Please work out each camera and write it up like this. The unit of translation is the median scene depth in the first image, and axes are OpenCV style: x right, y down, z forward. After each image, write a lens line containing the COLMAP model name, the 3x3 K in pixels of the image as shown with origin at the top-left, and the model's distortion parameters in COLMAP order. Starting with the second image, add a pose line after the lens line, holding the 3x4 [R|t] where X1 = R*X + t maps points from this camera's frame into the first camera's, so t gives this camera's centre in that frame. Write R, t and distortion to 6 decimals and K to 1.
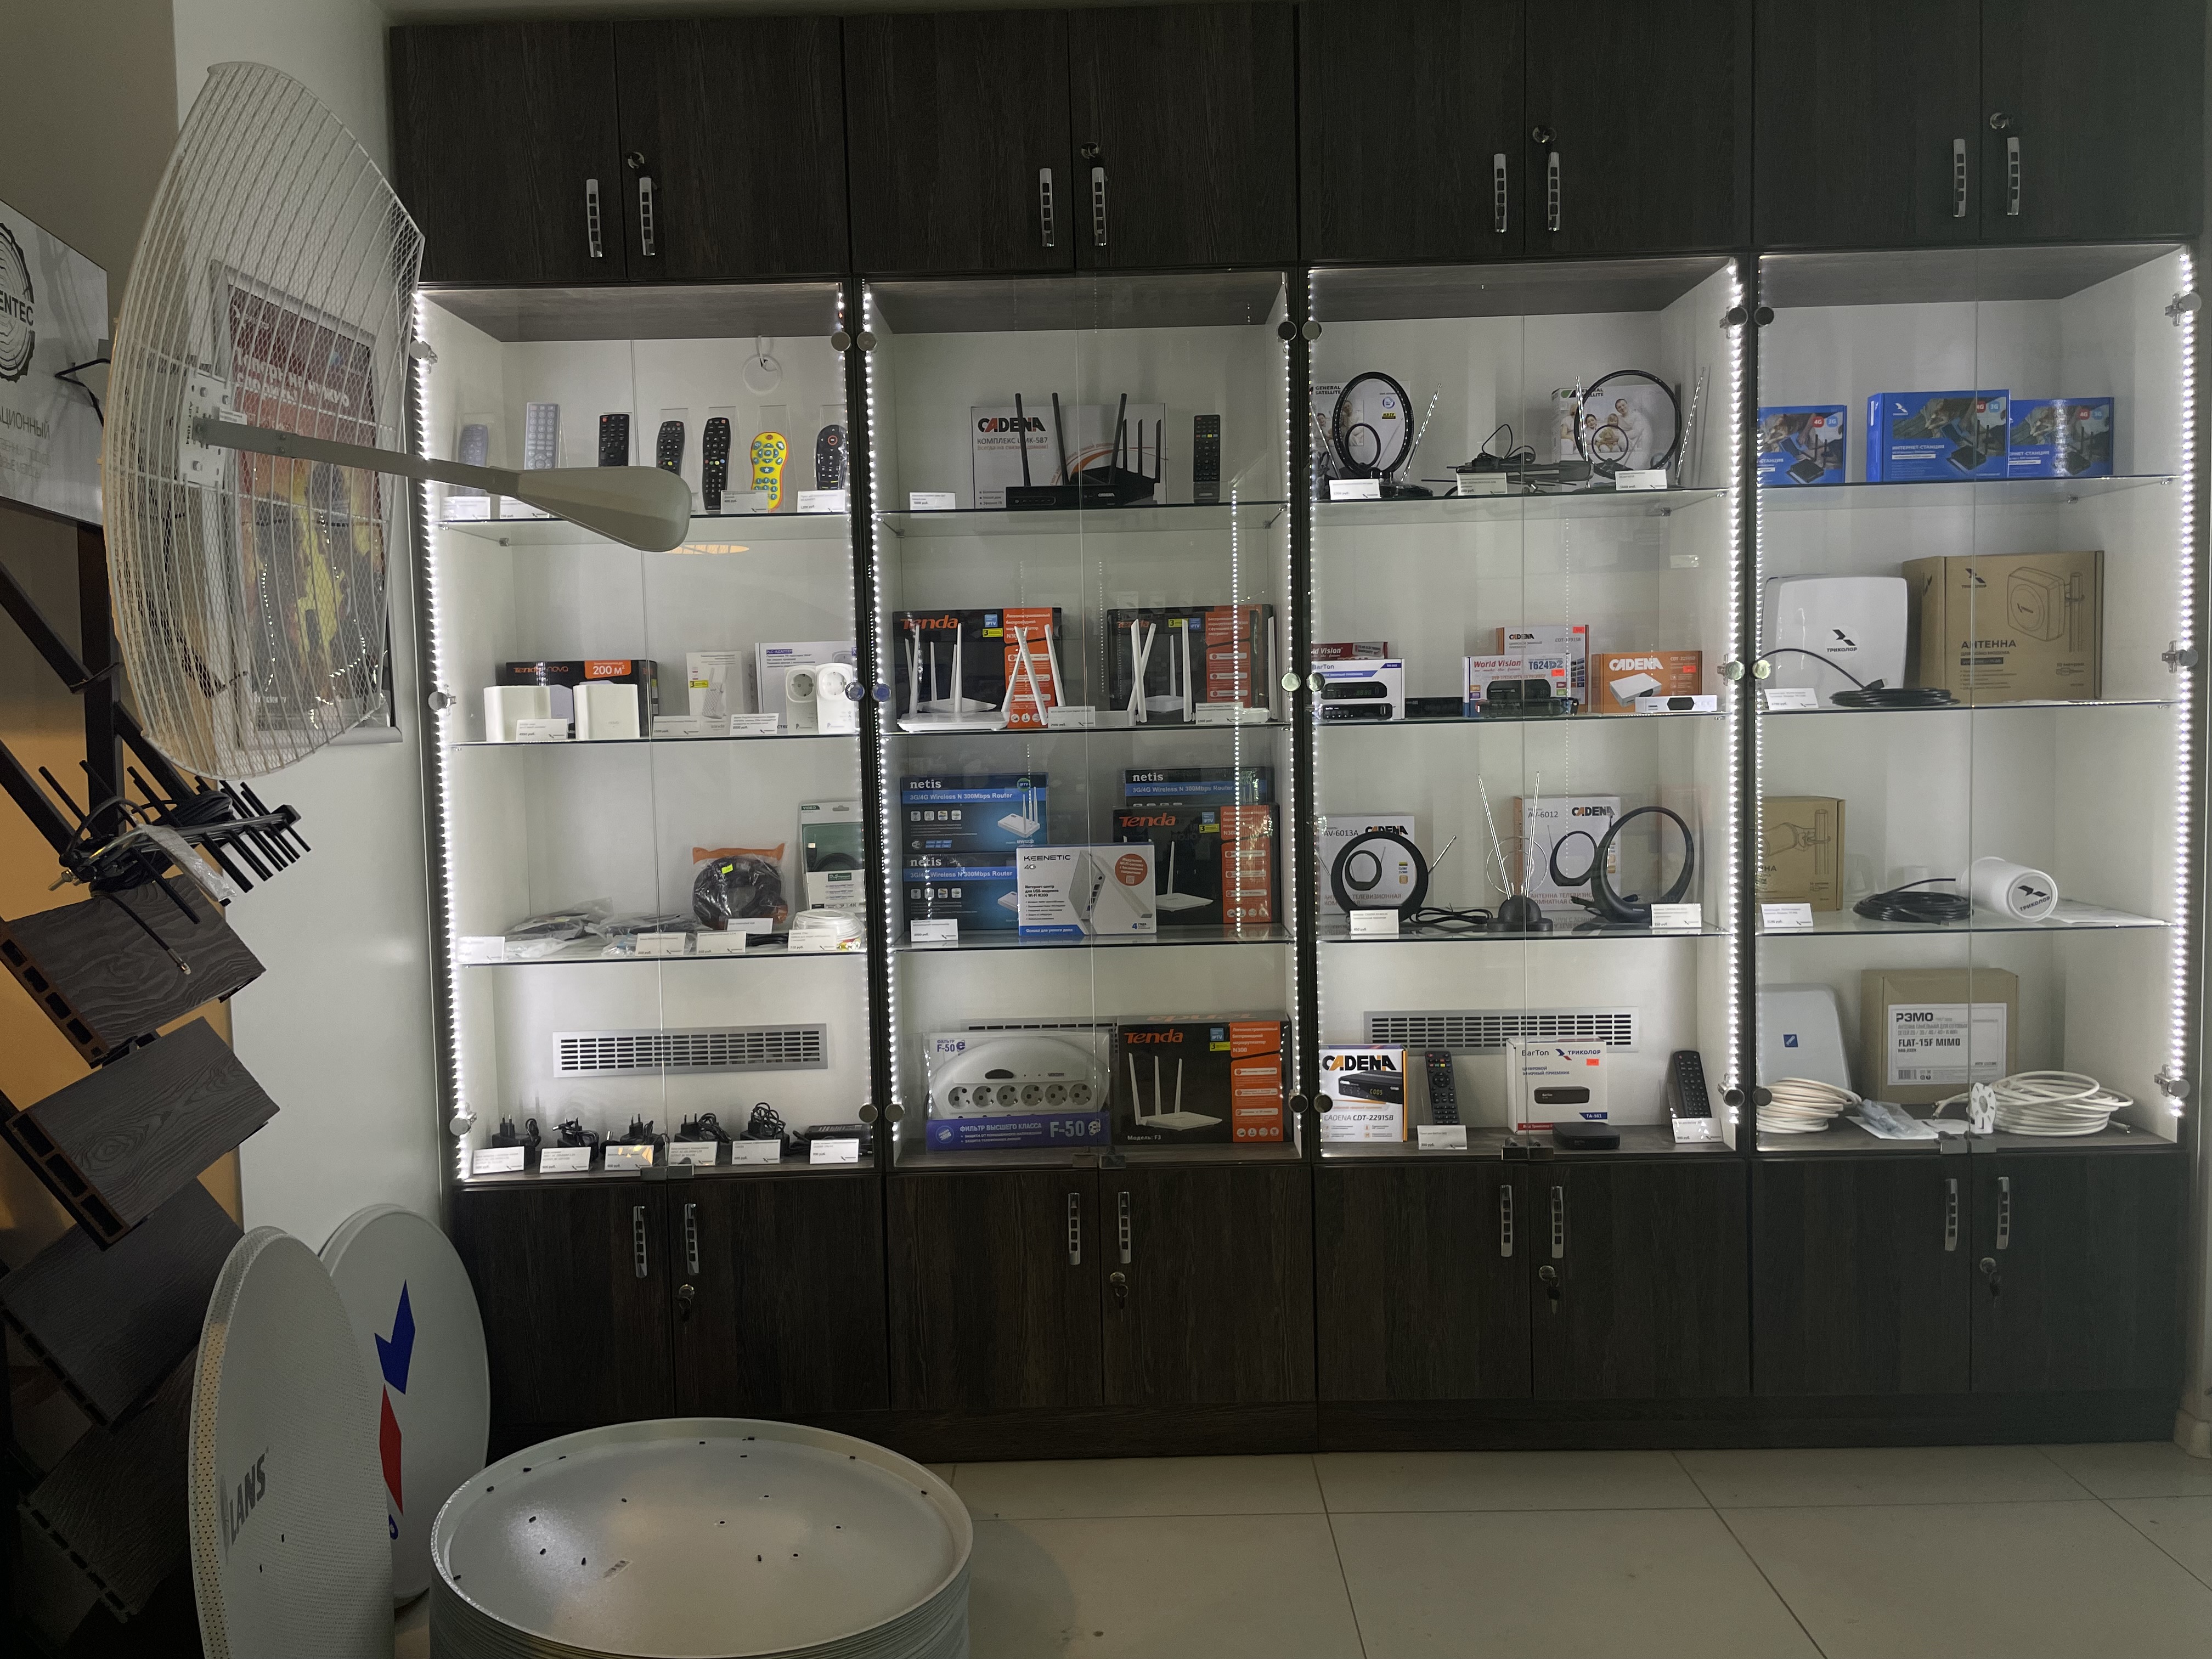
lens RADIAL K [[1683.6, 0, 1138.0], [0, 1683.6, 823.2], [0, 0, 1]] dist [0.111889, -0.177285]
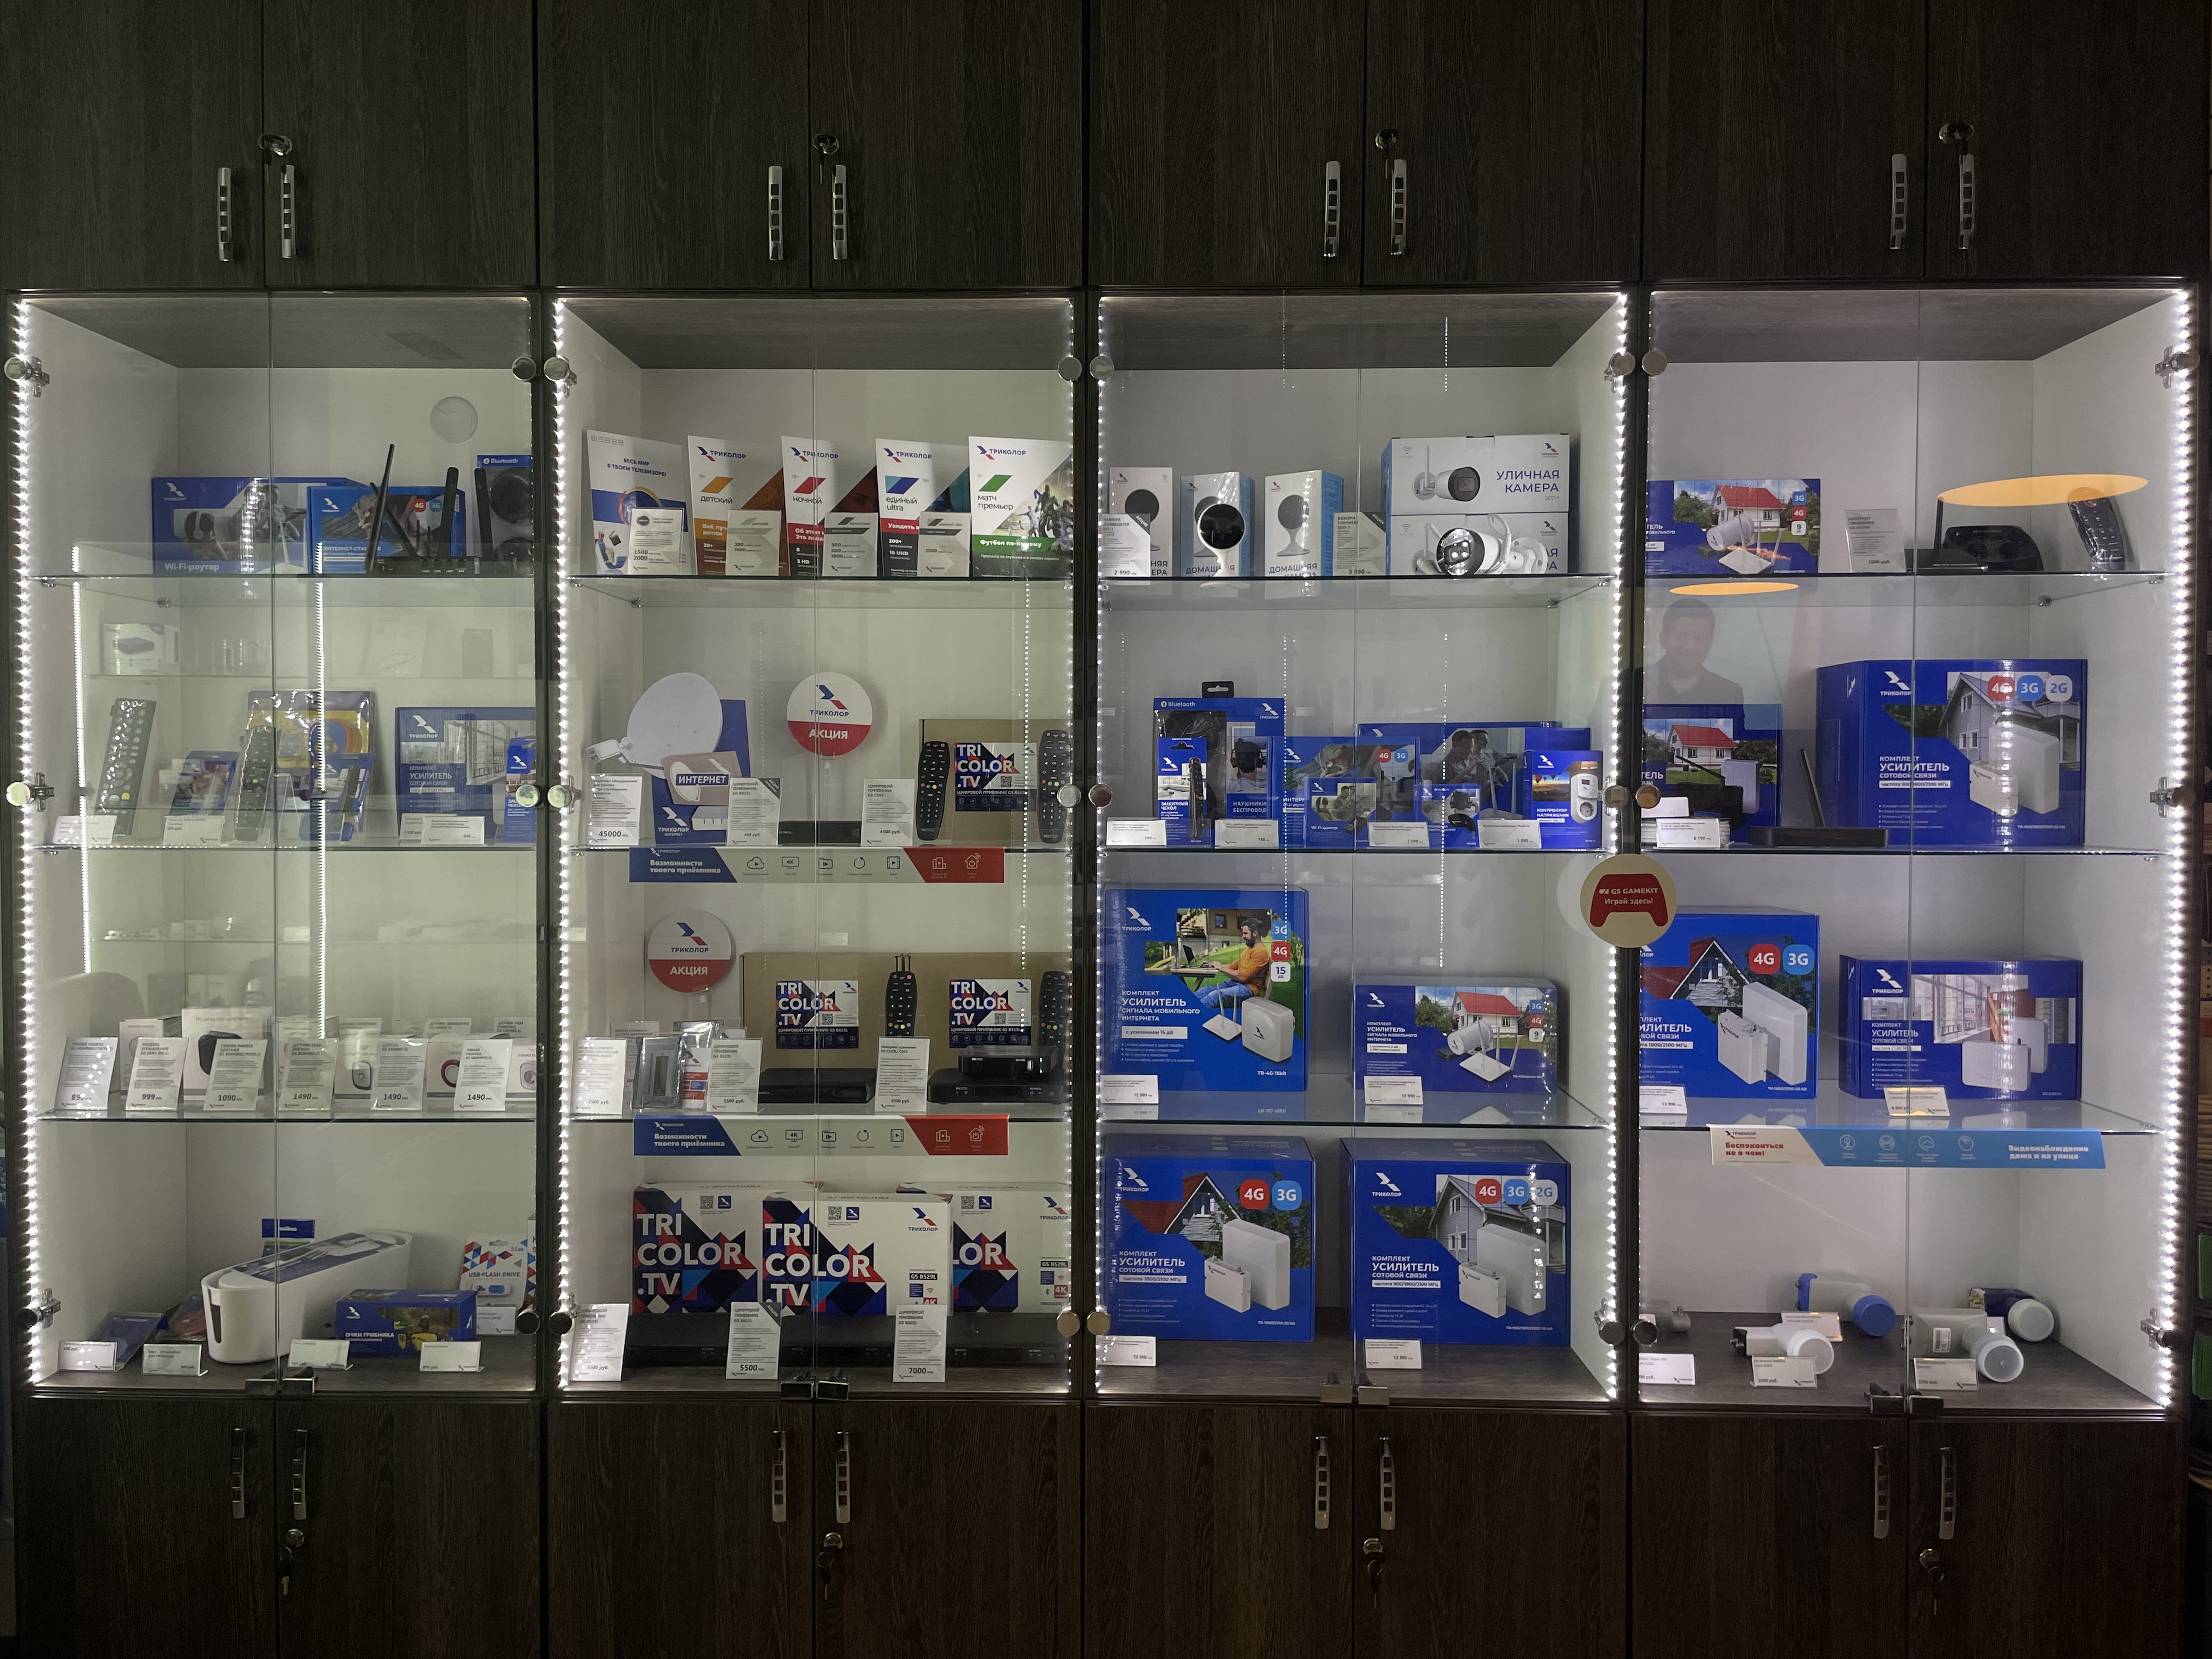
lens RADIAL K [[1695.0, 0, 1106.0], [0, 1695.0, 829.5], [0, 0, 1]] dist [0.103816, -0.153984]
pose [[0.999645, 0.025557, -0.007476, 0.115758], [-0.025830, 0.998902, -0.039093, -0.037577], [0.006469, 0.039272, 0.999208, 0.188856]]
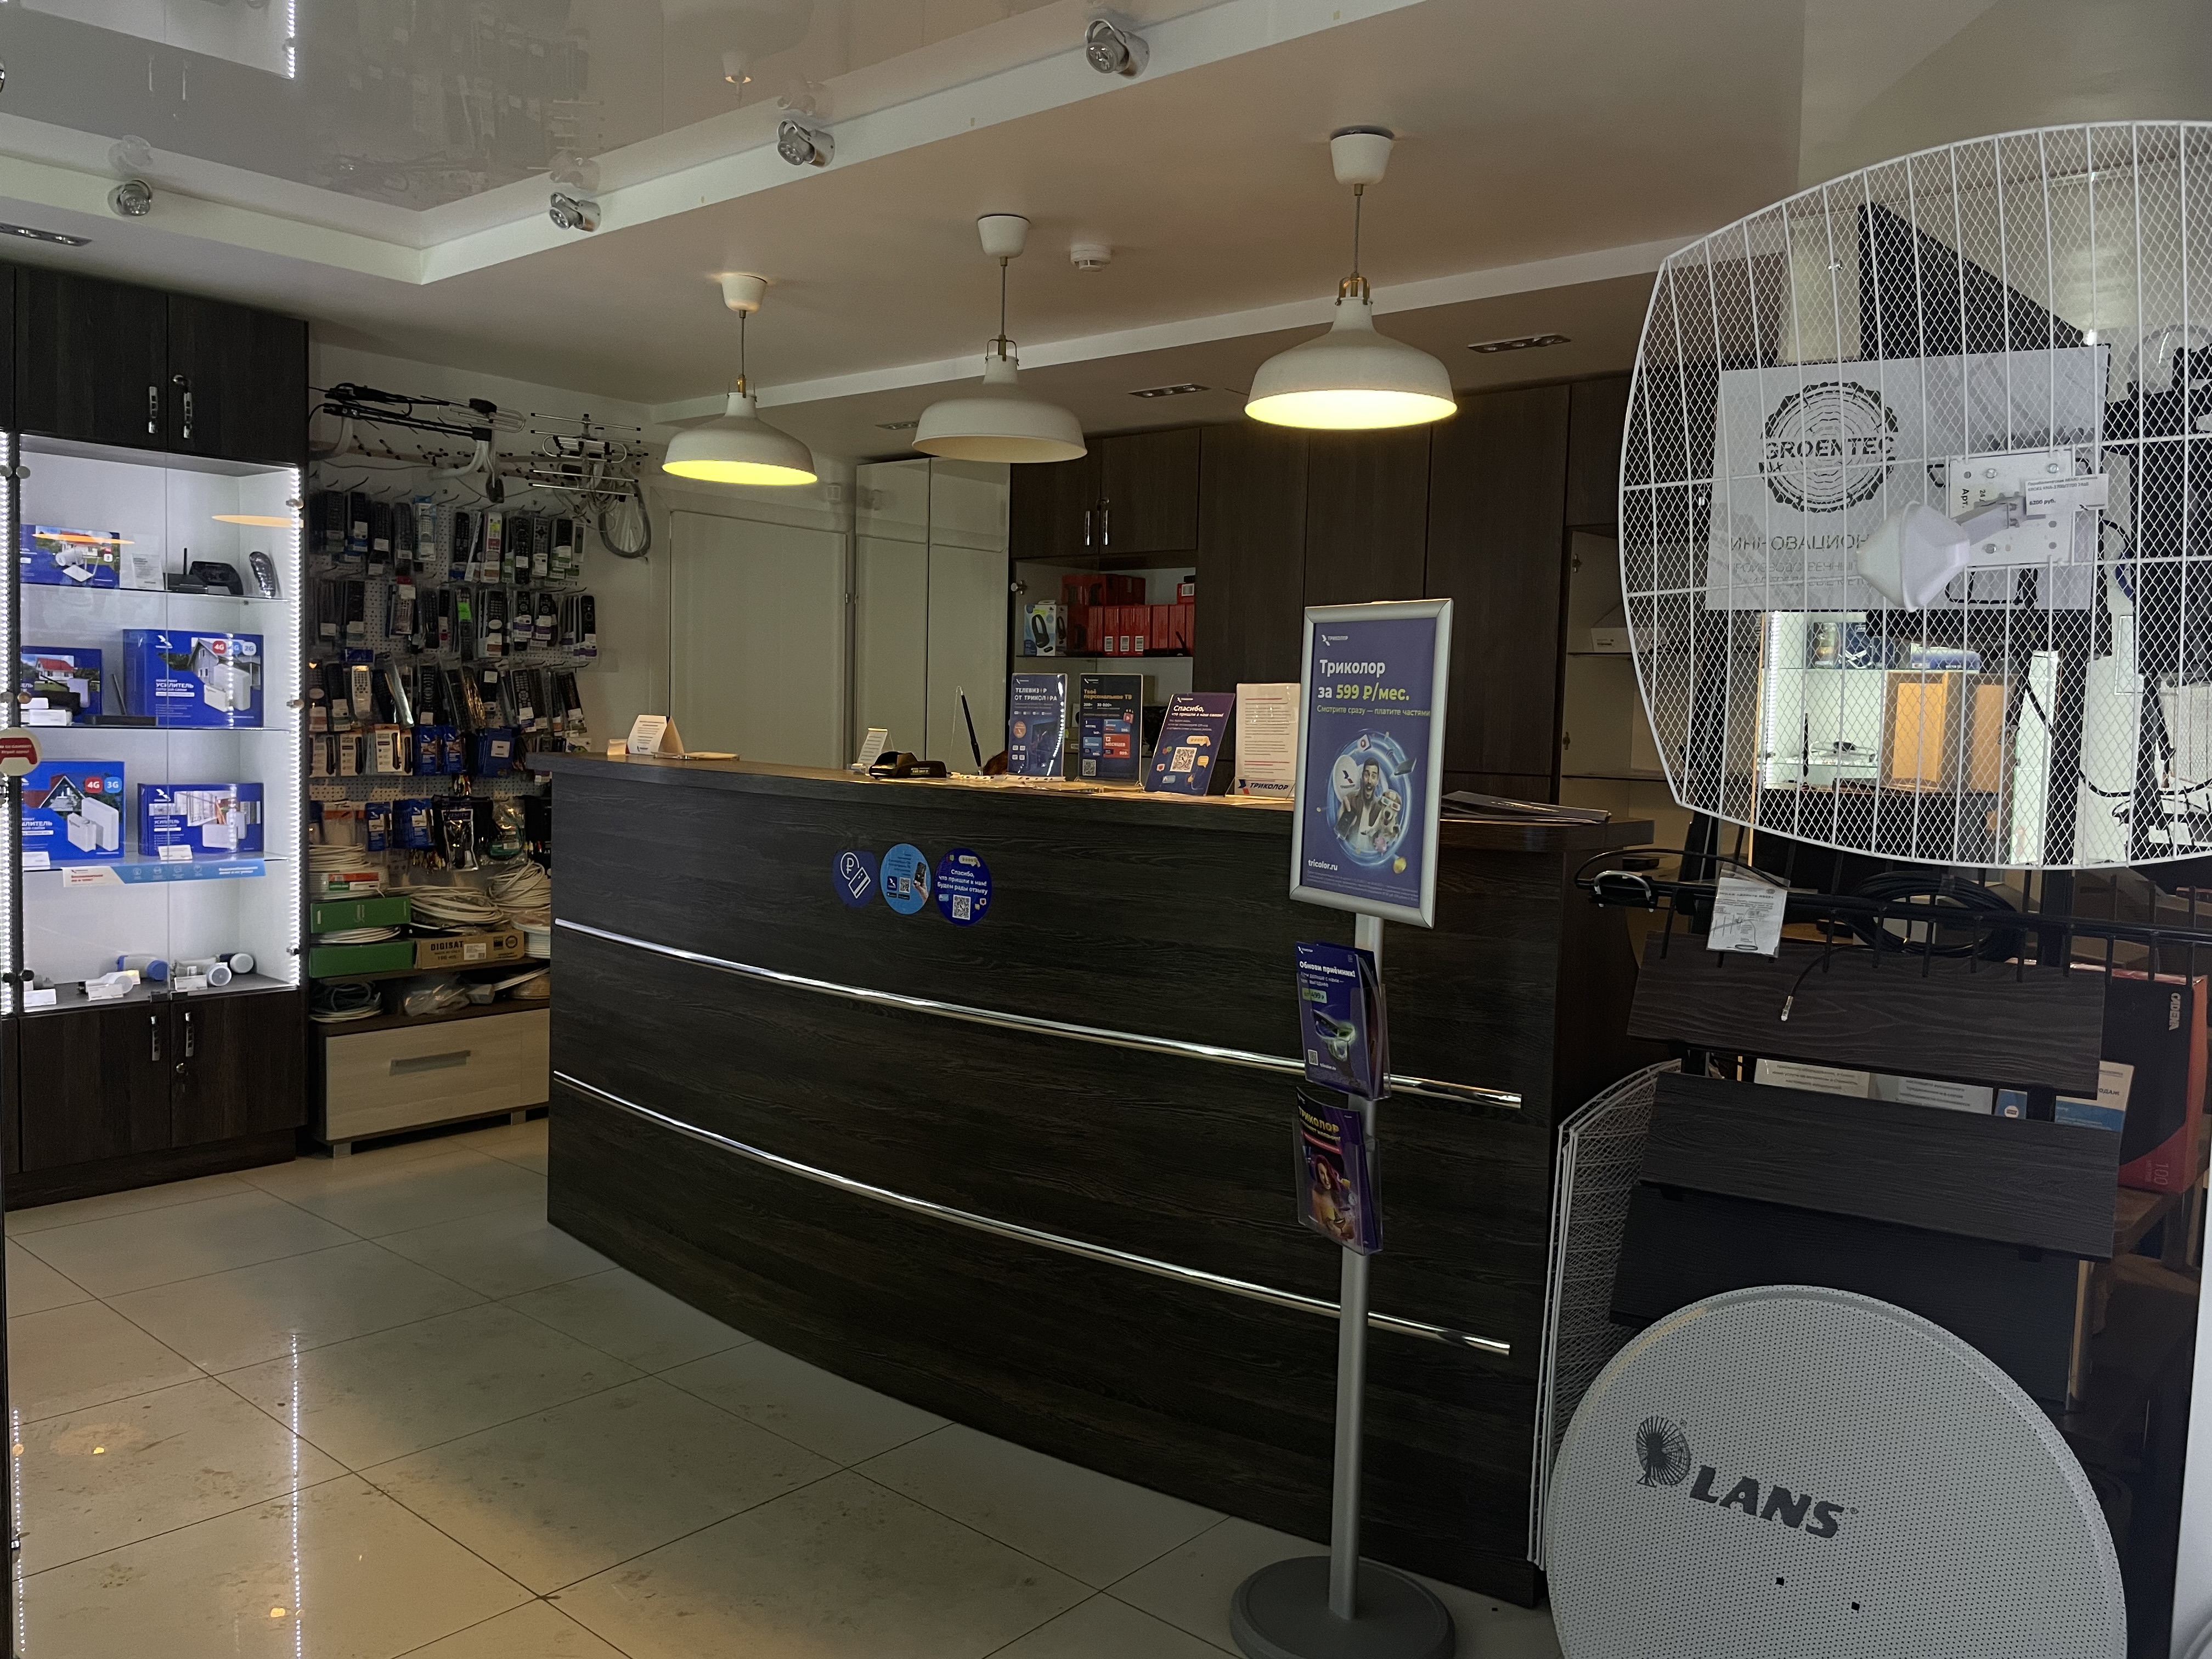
lens RADIAL K [[1695.0, 0, 1106.0], [0, 1695.0, 829.5], [0, 0, 1]] dist [0.103816, -0.153984]
pose [[0.646446, -0.009359, 0.762902, -0.196150], [0.000665, 0.999931, 0.011703, 0.010675], [-0.762959, -0.007058, 0.646408, -0.767202]]
